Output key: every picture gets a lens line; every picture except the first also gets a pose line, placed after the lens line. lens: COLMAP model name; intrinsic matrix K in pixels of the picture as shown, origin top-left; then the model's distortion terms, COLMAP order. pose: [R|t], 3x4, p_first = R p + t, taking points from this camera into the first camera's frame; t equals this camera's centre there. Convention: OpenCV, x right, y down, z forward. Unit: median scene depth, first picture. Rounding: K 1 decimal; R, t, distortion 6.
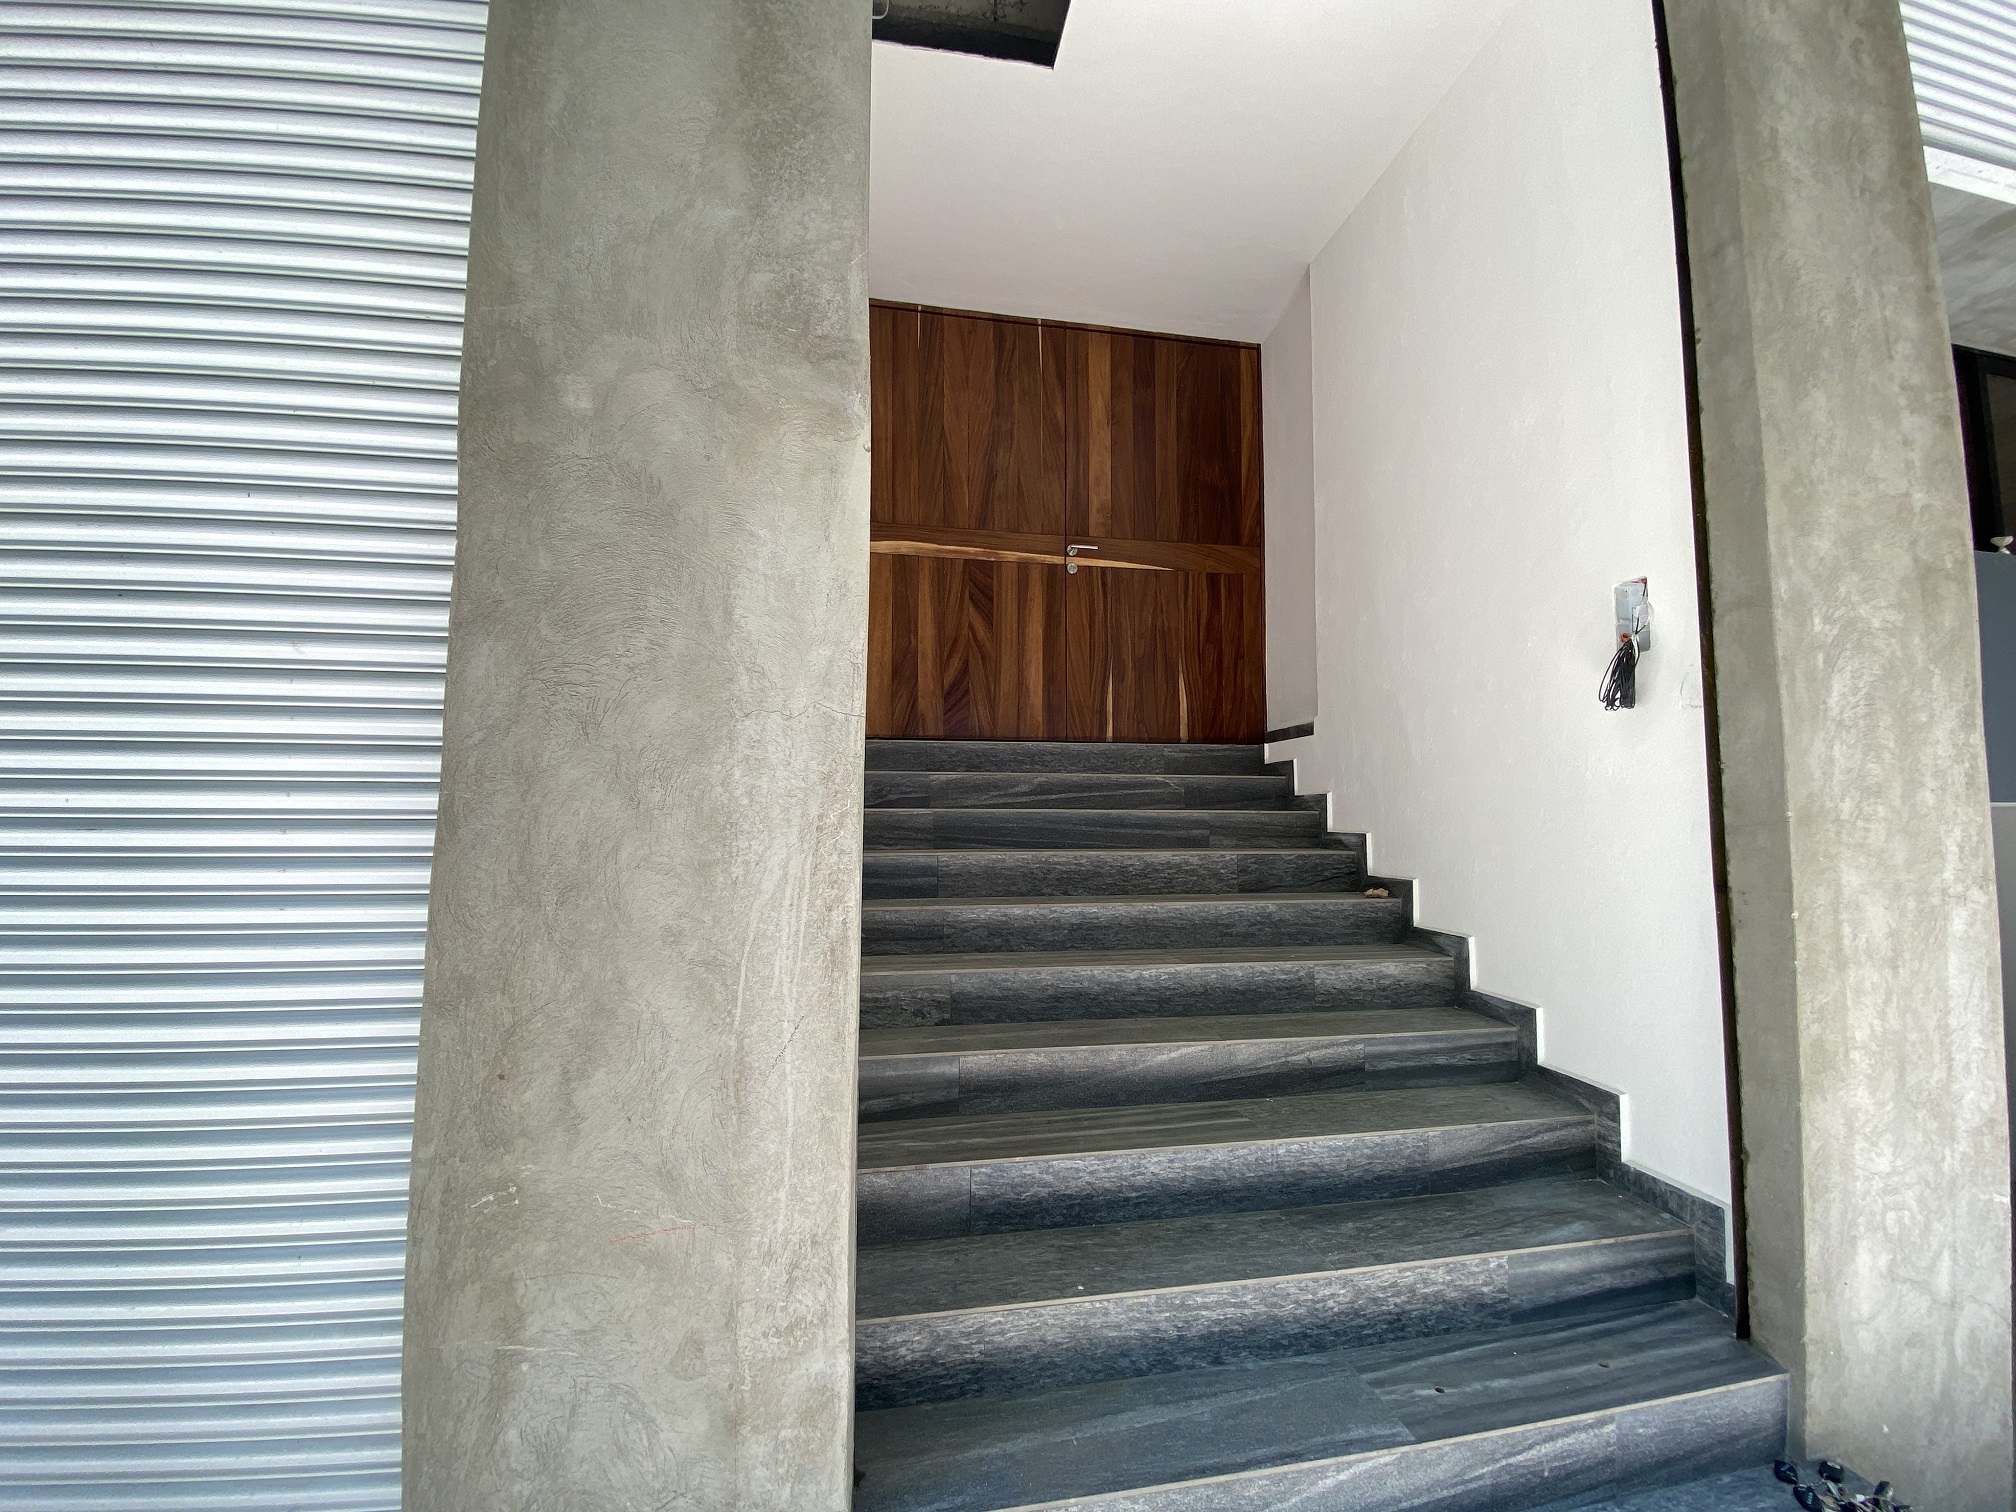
lens RADIAL K [[813.9, 0, 1008.0], [0, 813.9, 756.0], [0, 0, 1]] dist [0.017143, -0.018028]
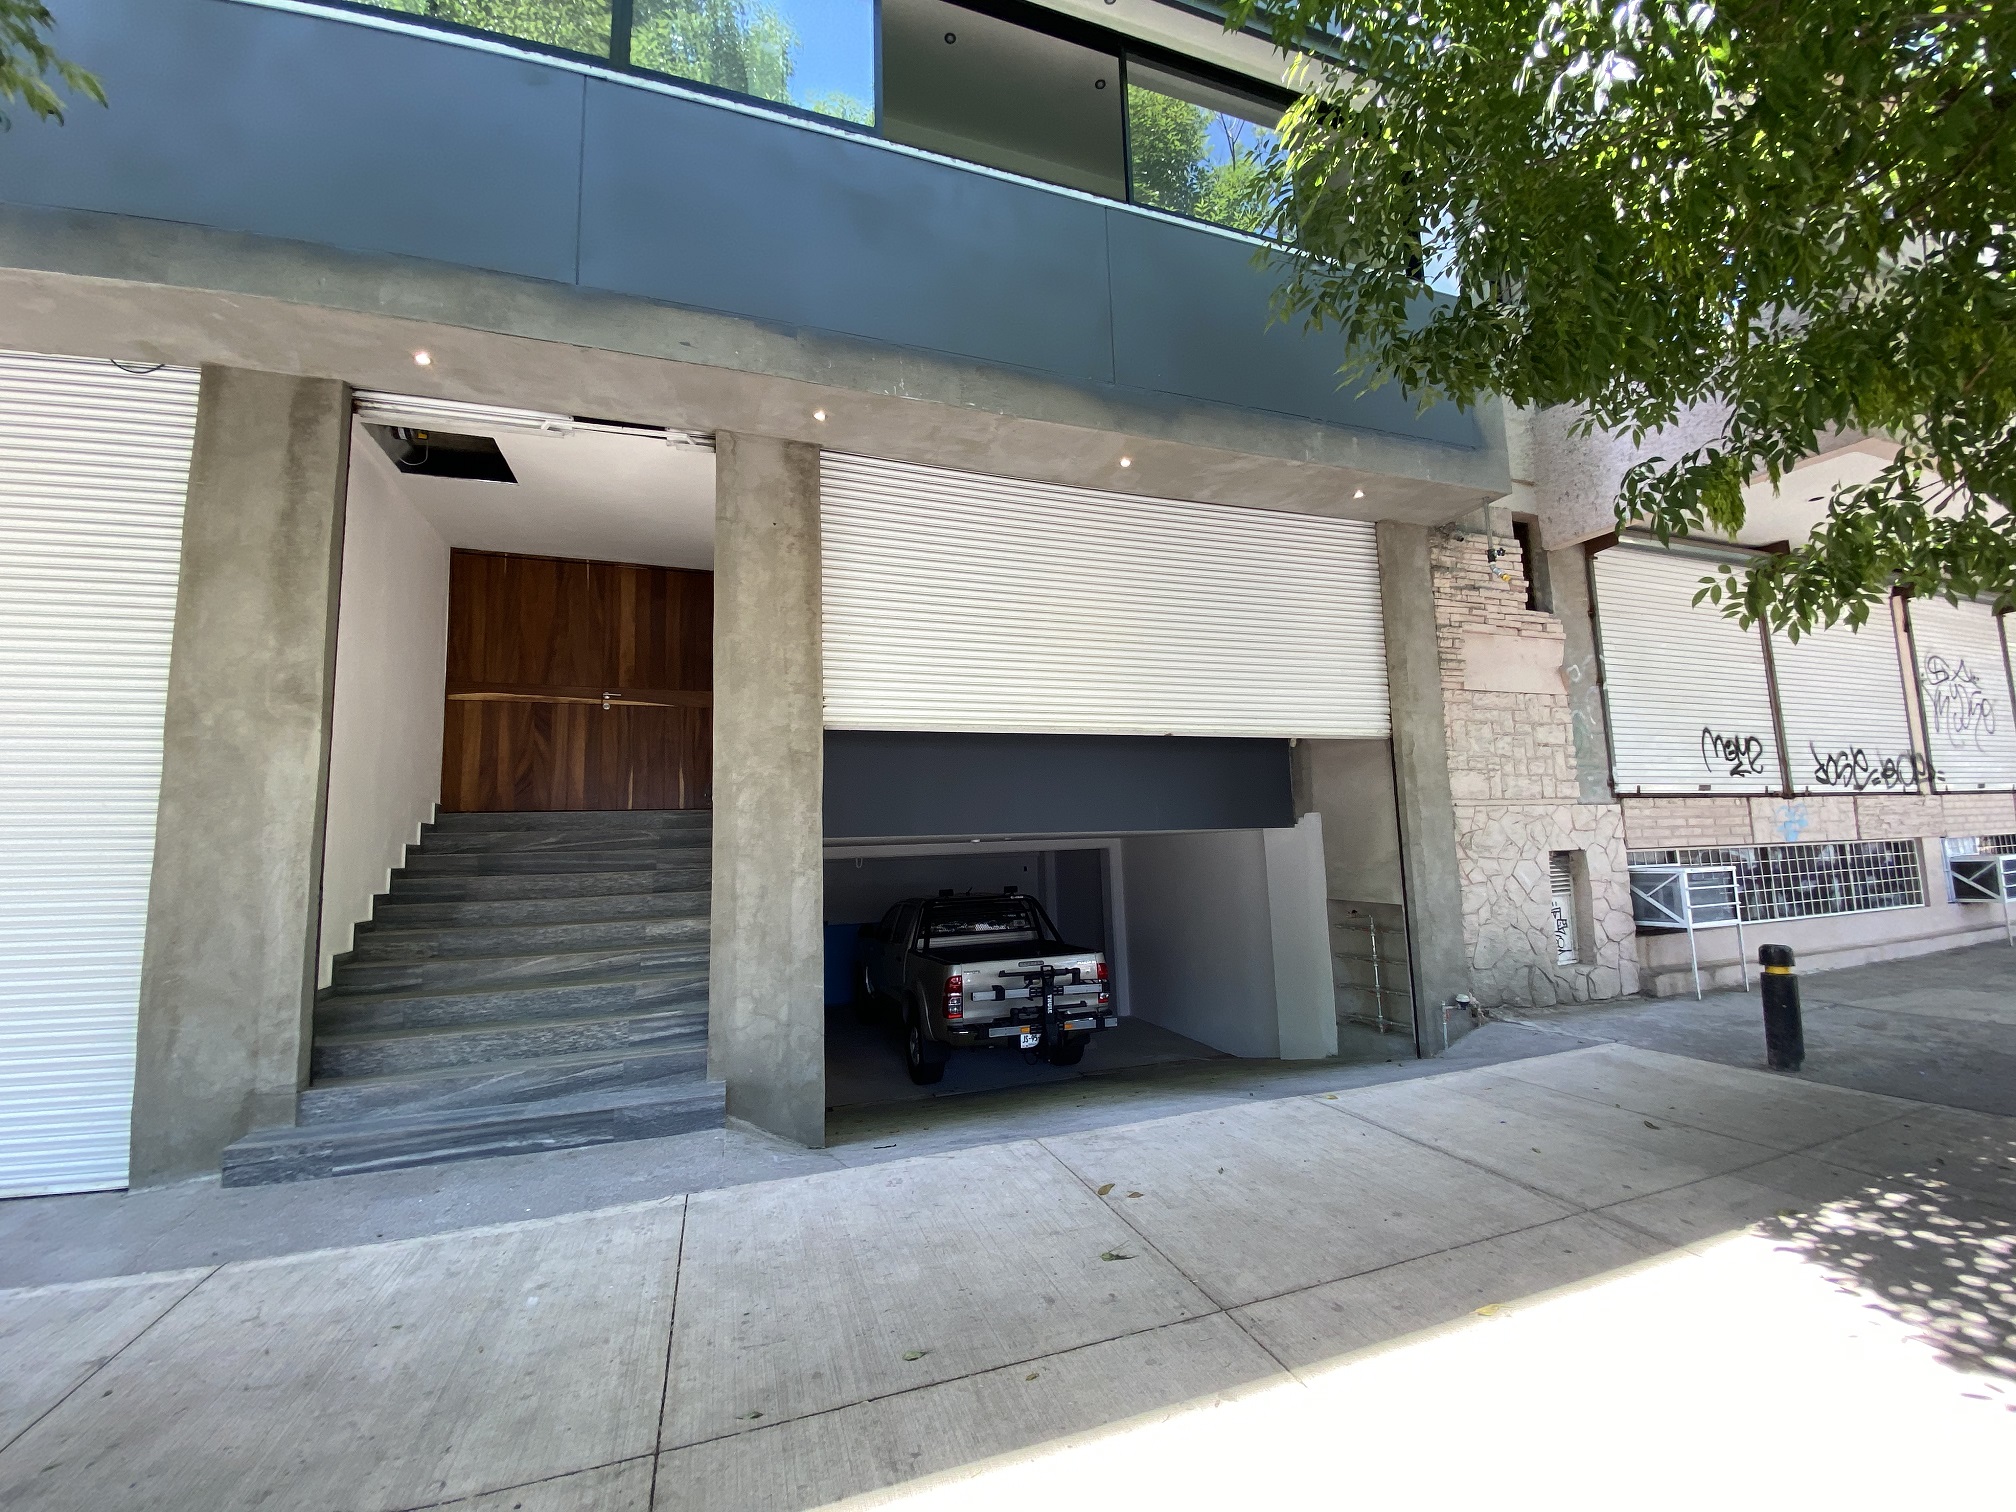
lens RADIAL K [[806.9, 0, 992.5], [0, 806.9, 759.6], [0, 0, 1]] dist [0.033801, -0.027319]
pose [[0.986118, -0.011461, 0.165652, 1.395281], [0.018665, 0.998943, -0.041997, -0.084814], [-0.164996, 0.044506, 0.985290, -1.851879]]
